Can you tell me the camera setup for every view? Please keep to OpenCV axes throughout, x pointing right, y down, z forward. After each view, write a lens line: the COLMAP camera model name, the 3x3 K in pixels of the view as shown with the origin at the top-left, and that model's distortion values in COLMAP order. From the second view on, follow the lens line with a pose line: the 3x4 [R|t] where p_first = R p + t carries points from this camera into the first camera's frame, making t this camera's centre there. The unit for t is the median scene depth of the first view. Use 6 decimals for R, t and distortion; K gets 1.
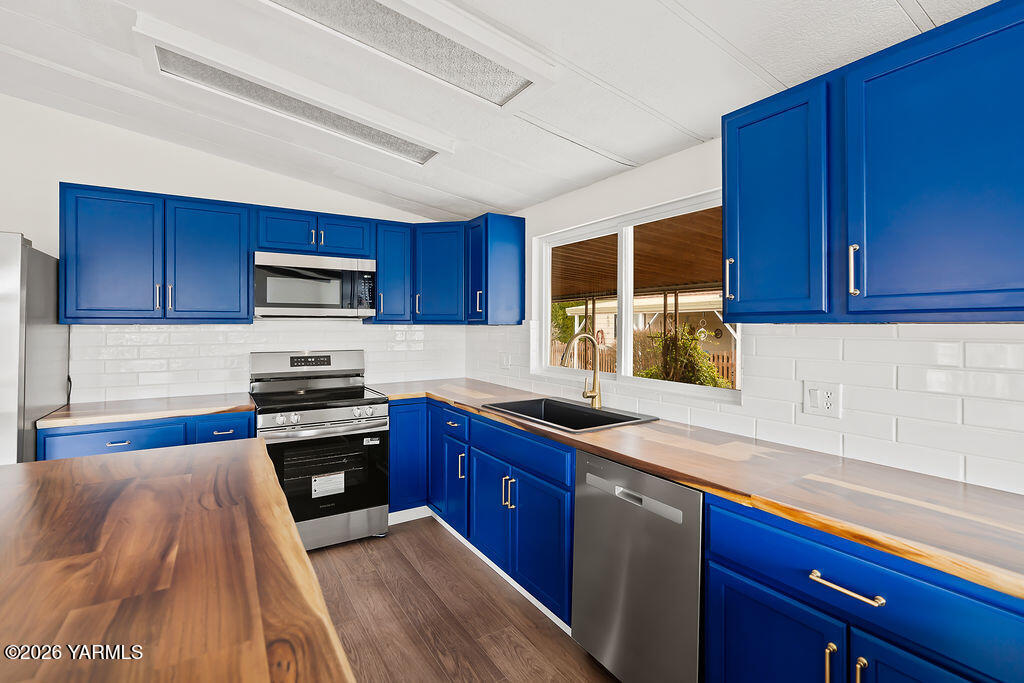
lens RADIAL K [[464.6, 0, 509.8], [0, 464.6, 333.4], [0, 0, 1]] dist [-0.014550, 0.000345]
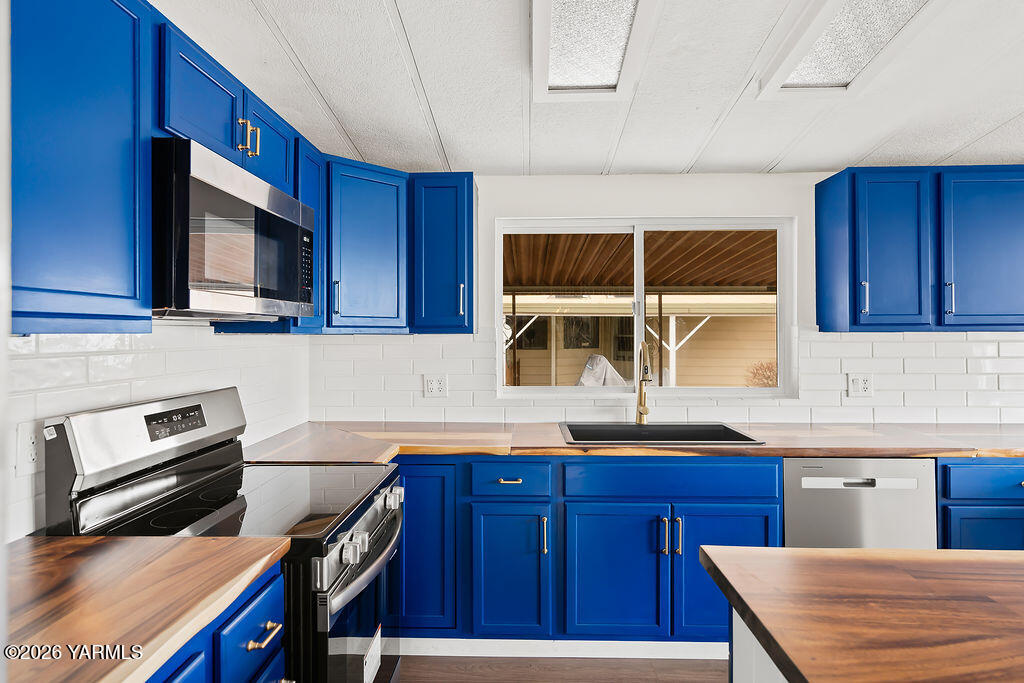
lens RADIAL K [[562.6, 0, 513.0], [0, 562.6, 333.7], [0, 0, 1]] dist [0.006090, 0.000533]
pose [[0.560446, -0.004753, 0.828178, -0.730780], [0.015932, 0.999860, -0.005043, -0.013378], [-0.828038, 0.016021, 0.560443, 0.492886]]
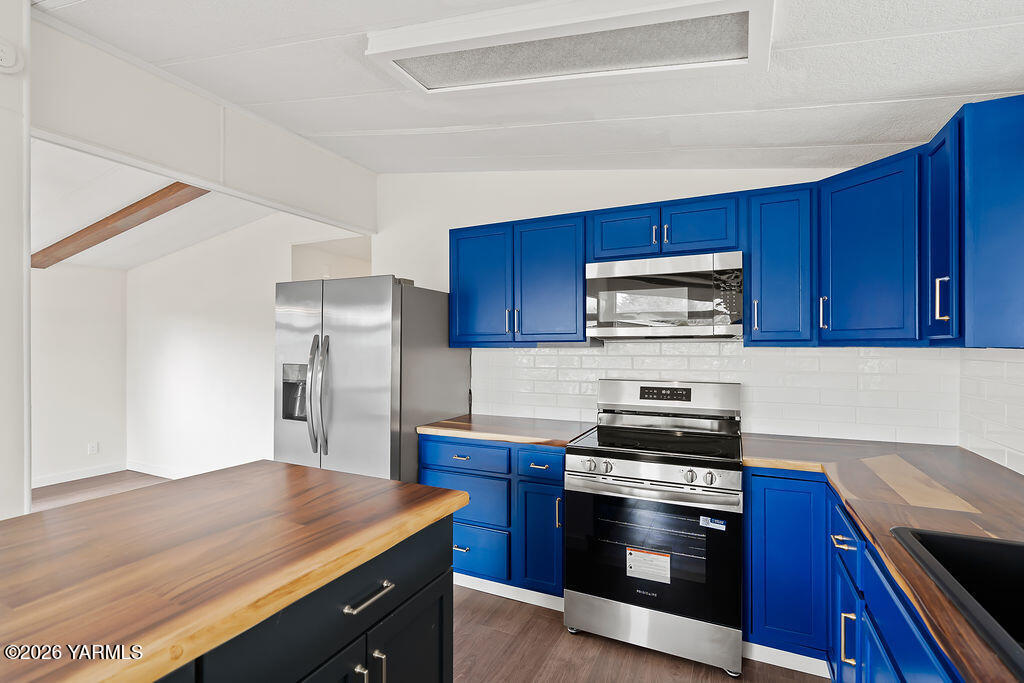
lens RADIAL K [[464.6, 0, 505.5], [0, 464.6, 347.4], [0, 0, 1]] dist [-0.014550, 0.000345]
pose [[0.533058, -0.001921, -0.846076, 0.098854], [-0.012747, 0.999866, -0.010301, -0.008127], [0.845983, 0.016276, 0.532962, 0.374943]]
